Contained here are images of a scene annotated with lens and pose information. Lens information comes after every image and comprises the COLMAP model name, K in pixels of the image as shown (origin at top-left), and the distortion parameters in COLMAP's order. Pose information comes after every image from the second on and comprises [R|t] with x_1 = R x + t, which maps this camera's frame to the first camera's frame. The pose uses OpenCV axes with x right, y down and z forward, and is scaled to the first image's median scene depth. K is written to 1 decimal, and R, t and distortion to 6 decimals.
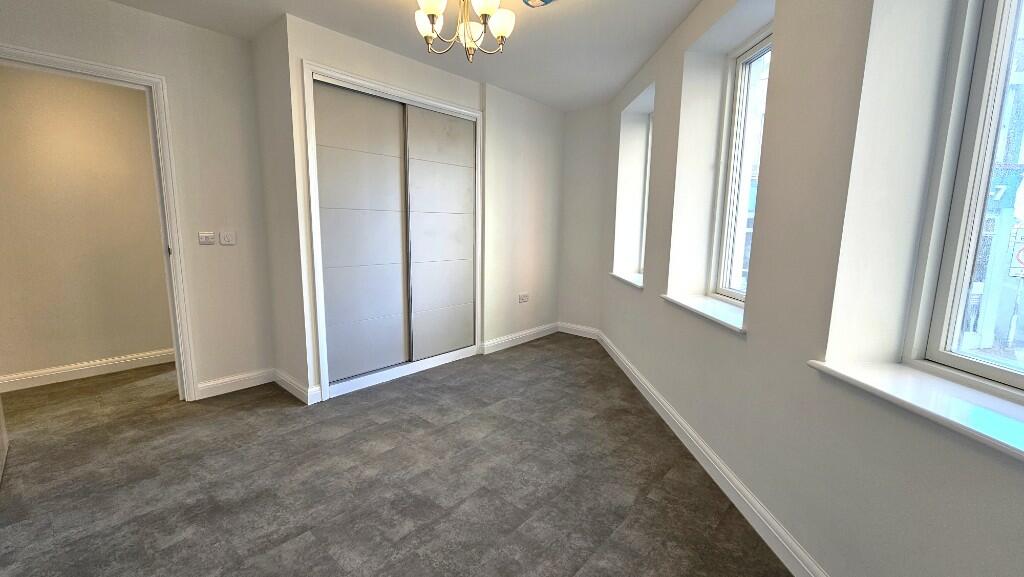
lens RADIAL K [[413.1, 0, 517.6], [0, 413.1, 287.2], [0, 0, 1]] dist [-0.000111, -0.000101]
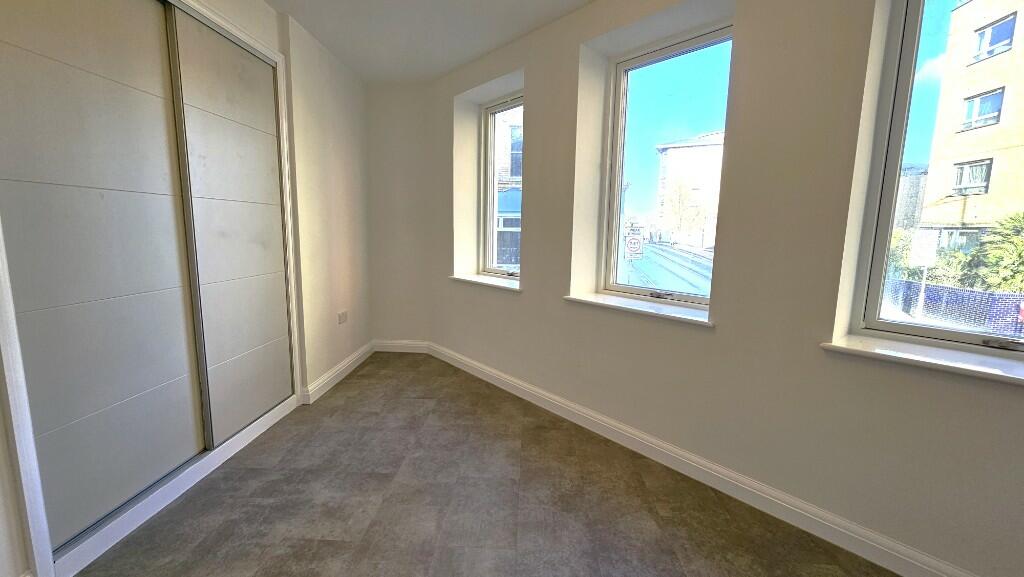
lens RADIAL K [[413.1, 0, 517.6], [0, 413.1, 287.2], [0, 0, 1]] dist [-0.000111, -0.000101]
pose [[0.780139, -0.085727, 0.619705, -0.264032], [0.083299, 0.995981, 0.032914, -0.035474], [-0.620036, 0.025944, 0.784144, 0.257229]]
